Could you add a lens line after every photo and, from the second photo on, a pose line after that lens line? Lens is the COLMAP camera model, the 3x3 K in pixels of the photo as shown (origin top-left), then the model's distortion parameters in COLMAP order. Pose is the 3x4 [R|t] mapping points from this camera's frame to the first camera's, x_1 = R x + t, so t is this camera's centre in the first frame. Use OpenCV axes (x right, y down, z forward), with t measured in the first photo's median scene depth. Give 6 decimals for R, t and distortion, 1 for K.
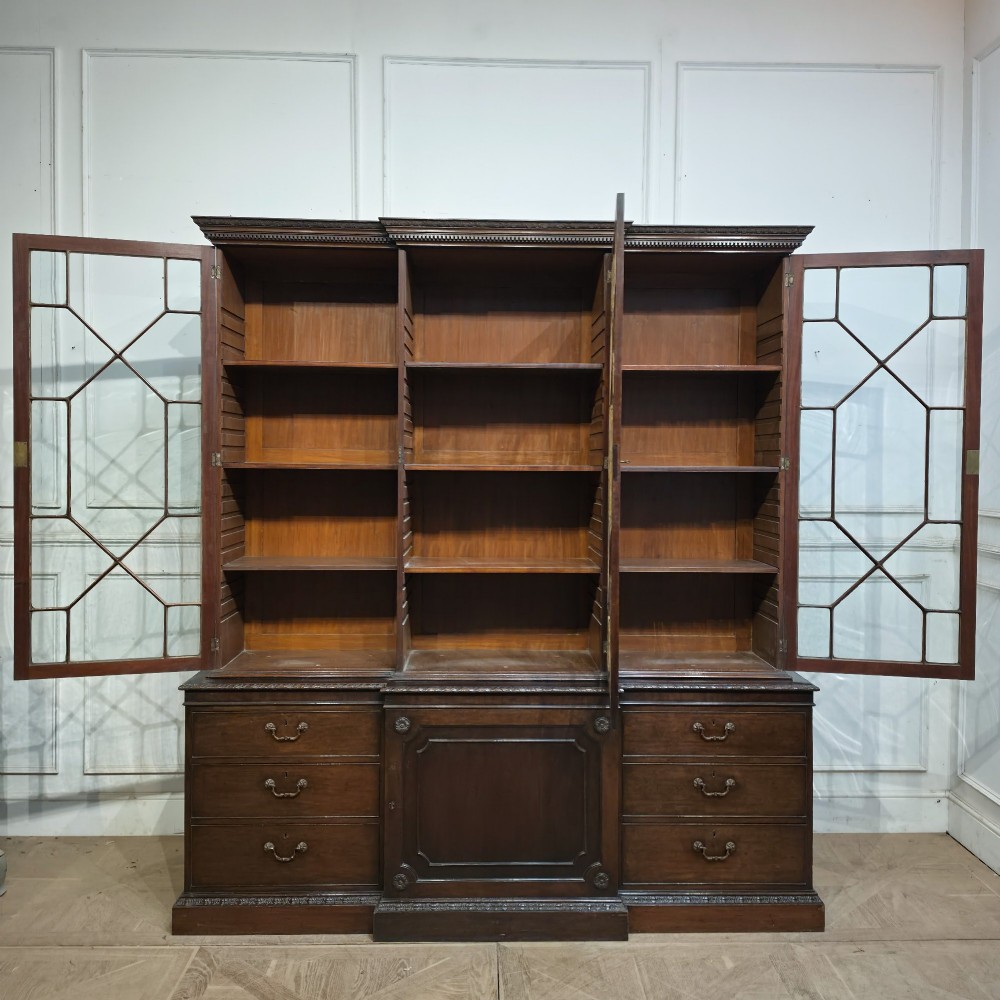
lens RADIAL K [[983.4, 0, 512.7], [0, 983.4, 485.1], [0, 0, 1]] dist [0.083127, 0.000000]
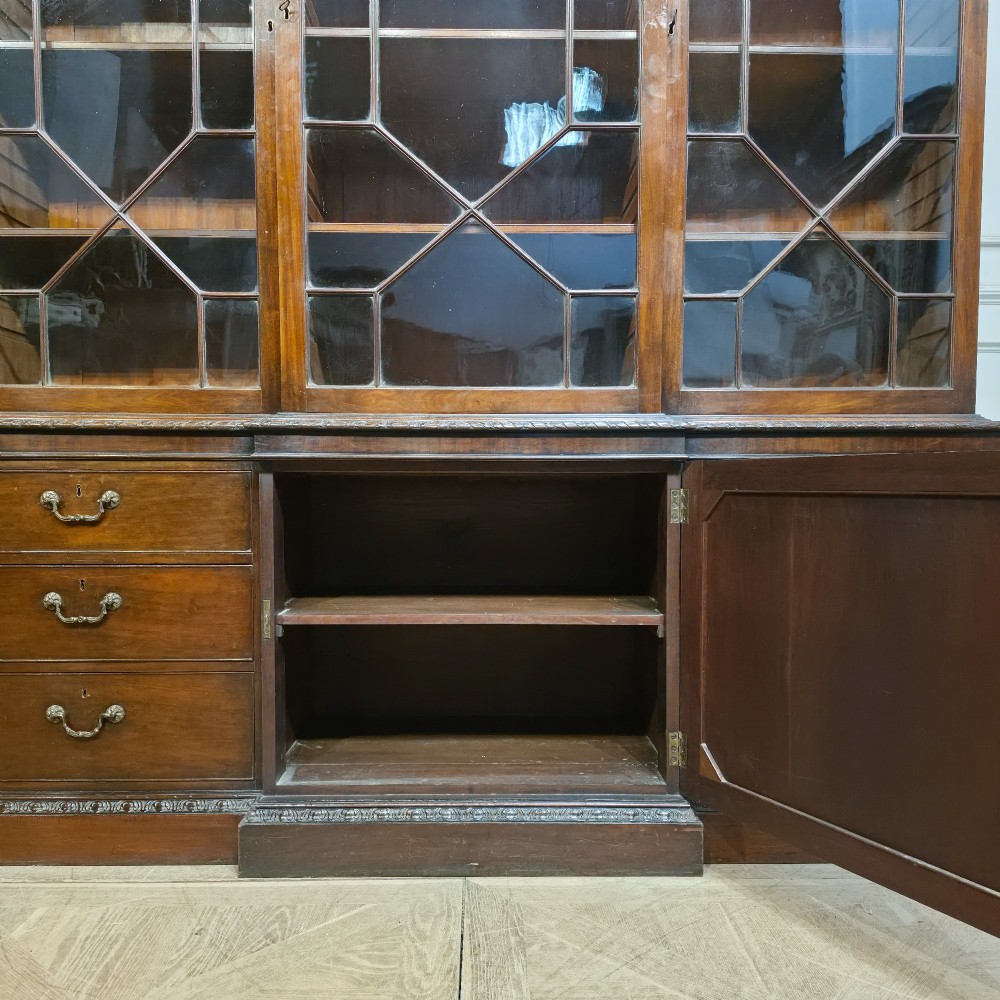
lens RADIAL K [[834.2, 0, 499.0], [0, 834.2, 541.0], [0, 0, 1]] dist [0.079873, -0.068800]
pose [[0.999882, -0.005515, -0.014344, 0.011083], [0.005827, 0.999745, 0.021808, 0.258100], [0.014220, -0.021889, 0.999659, 0.533125]]
